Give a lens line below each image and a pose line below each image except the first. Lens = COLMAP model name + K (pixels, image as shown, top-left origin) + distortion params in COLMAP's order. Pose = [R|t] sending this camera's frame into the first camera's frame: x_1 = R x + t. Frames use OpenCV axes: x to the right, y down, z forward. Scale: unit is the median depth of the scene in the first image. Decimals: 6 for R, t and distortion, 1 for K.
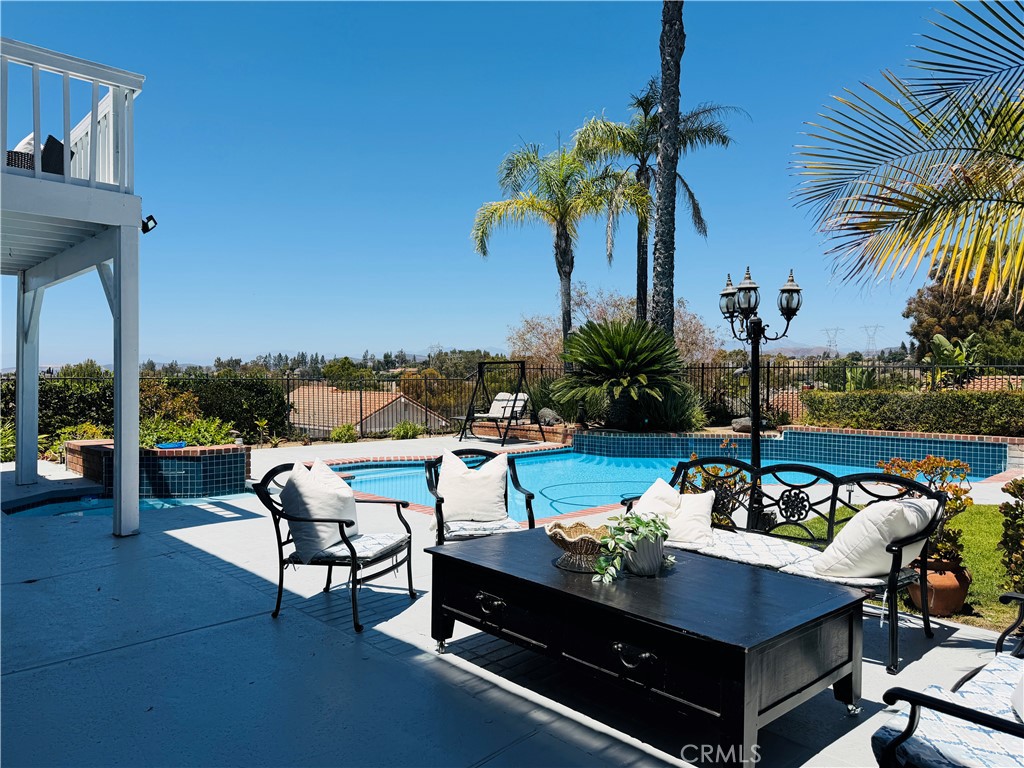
lens RADIAL K [[730.7, 0, 514.2], [0, 730.7, 387.7], [0, 0, 1]] dist [0.051169, -0.074635]
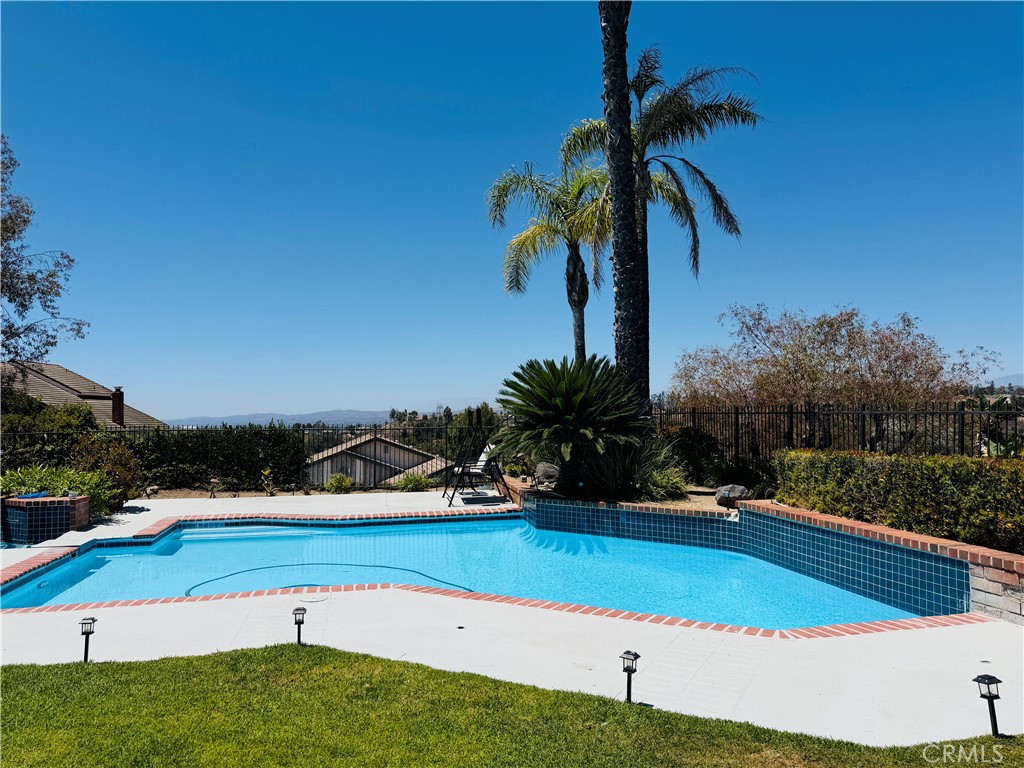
lens RADIAL K [[730.7, 0, 513.2], [0, 730.7, 378.2], [0, 0, 1]] dist [0.051169, -0.074635]
pose [[0.846058, -0.037217, -0.531791, 0.557108], [0.004844, 0.998056, -0.062142, -0.020481], [0.533069, 0.050000, 0.844593, 0.304598]]
